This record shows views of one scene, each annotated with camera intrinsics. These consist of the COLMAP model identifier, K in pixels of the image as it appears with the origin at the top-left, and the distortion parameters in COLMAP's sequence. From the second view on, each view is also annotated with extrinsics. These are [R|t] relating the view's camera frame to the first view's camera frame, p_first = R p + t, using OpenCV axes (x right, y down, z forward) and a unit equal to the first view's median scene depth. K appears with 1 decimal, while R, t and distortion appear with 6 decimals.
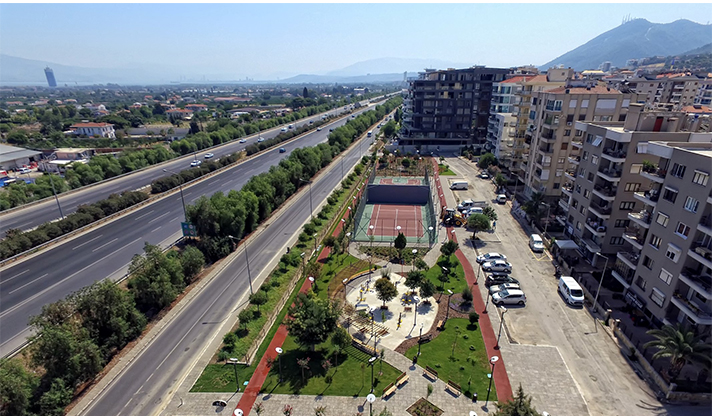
lens RADIAL K [[403.4, 0, 355.2], [0, 403.4, 282.9], [0, 0, 1]] dist [0.003135, 0.000271]
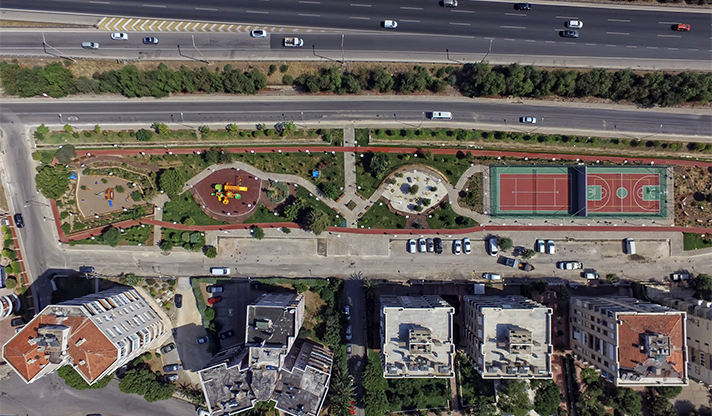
lens RADIAL K [[411.4, 0, 356.0], [0, 411.4, 208.0], [0, 0, 1]] dist [-0.000343, 0.000750]
pose [[0.114200, 0.993393, -0.011332, 0.166532], [-0.447870, 0.061662, 0.891970, -1.891705], [0.886776, -0.096787, 0.451953, -0.334163]]
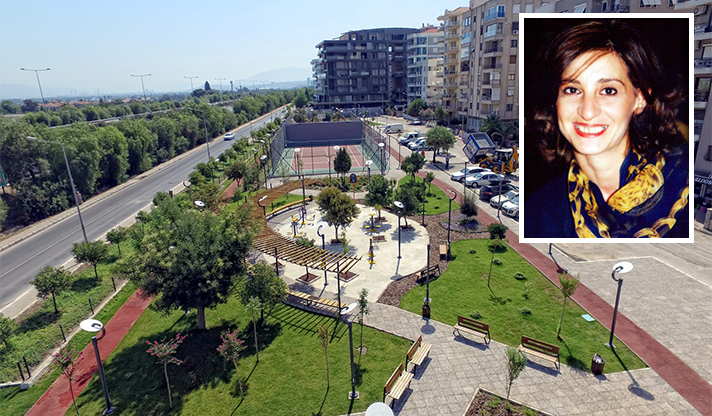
lens RADIAL K [[411.4, 0, 356.0], [0, 411.4, 208.0], [0, 0, 1]] dist [-0.000343, 0.000750]
pose [[0.975511, -0.089707, 0.200828, -0.015113], [0.124136, 0.978281, -0.166000, 0.117262], [-0.181575, 0.186865, 0.965459, 0.436628]]
